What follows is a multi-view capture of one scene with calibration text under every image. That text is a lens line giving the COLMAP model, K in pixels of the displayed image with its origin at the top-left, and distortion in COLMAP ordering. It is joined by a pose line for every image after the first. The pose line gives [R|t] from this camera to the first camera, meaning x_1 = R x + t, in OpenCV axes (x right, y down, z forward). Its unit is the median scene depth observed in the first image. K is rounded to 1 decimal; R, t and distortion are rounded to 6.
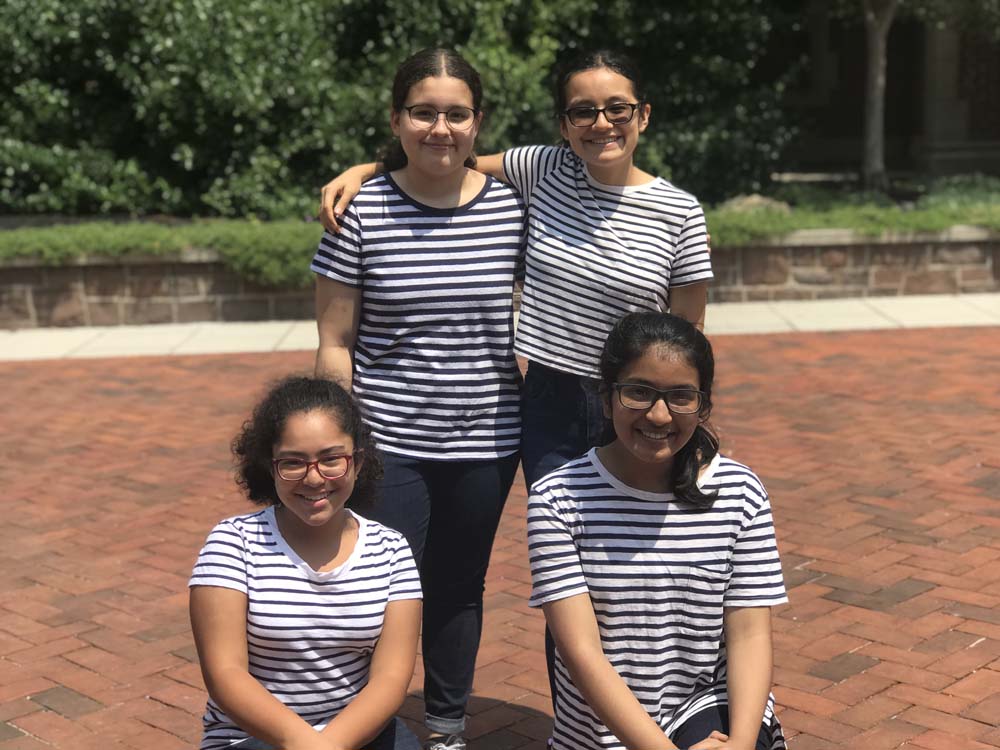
lens RADIAL K [[1557.4, 0, 521.7], [0, 1557.4, 404.9], [0, 0, 1]] dist [-0.002567, 0.137600]
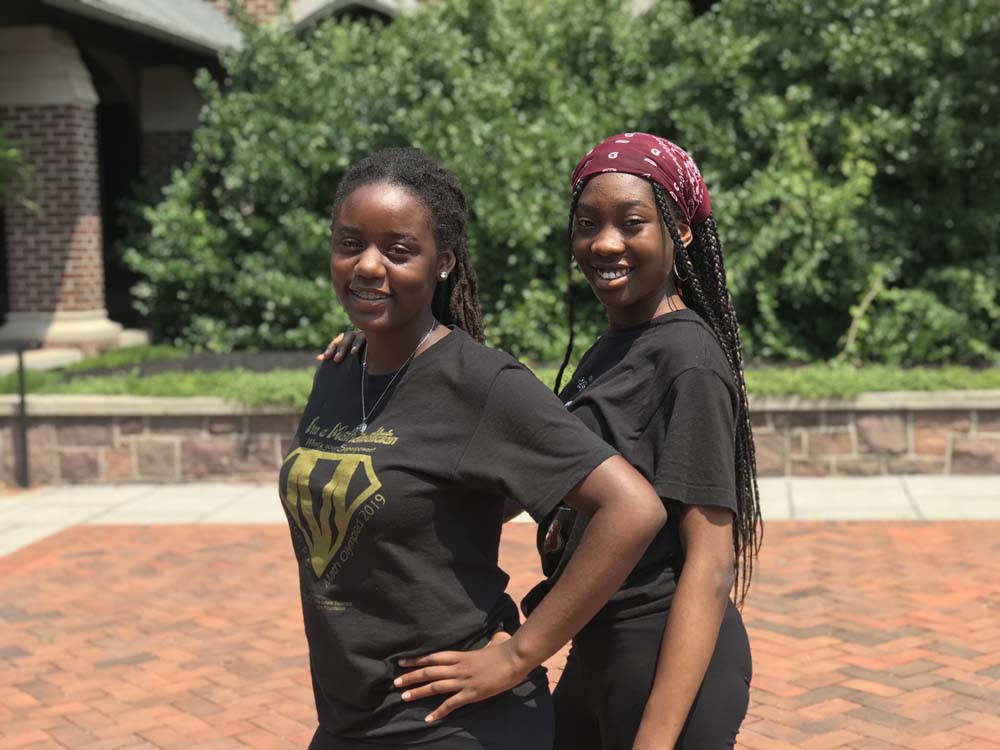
lens RADIAL K [[1563.3, 0, 500.0], [0, 1563.3, 375.0], [0, 0, 1]] dist [-0.013181, 0.194218]
pose [[0.983427, 0.019918, -0.180208, -0.022957], [-0.037094, 0.995026, -0.092450, -0.026507], [0.177470, 0.097603, 0.979274, 0.111053]]
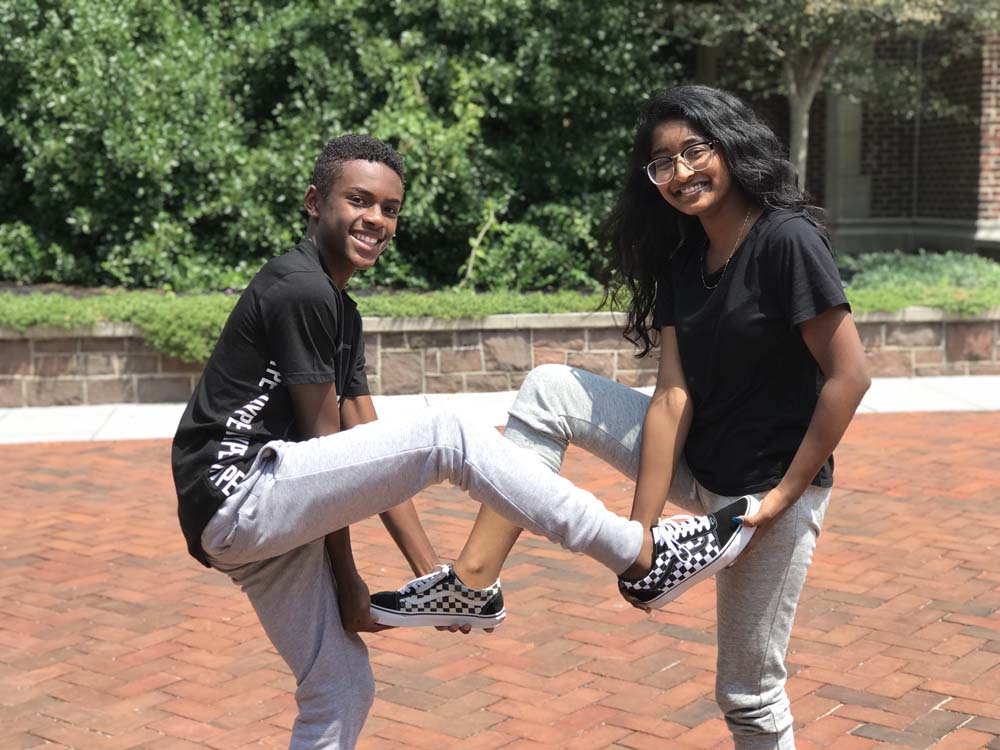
lens RADIAL K [[1563.3, 0, 500.0], [0, 1563.3, 375.0], [0, 0, 1]] dist [-0.013181, 0.194218]
pose [[0.994608, 0.005995, 0.103531, -0.066265], [0.000278, 0.998170, -0.060473, -0.012034], [-0.103704, 0.060176, 0.992786, 0.058058]]
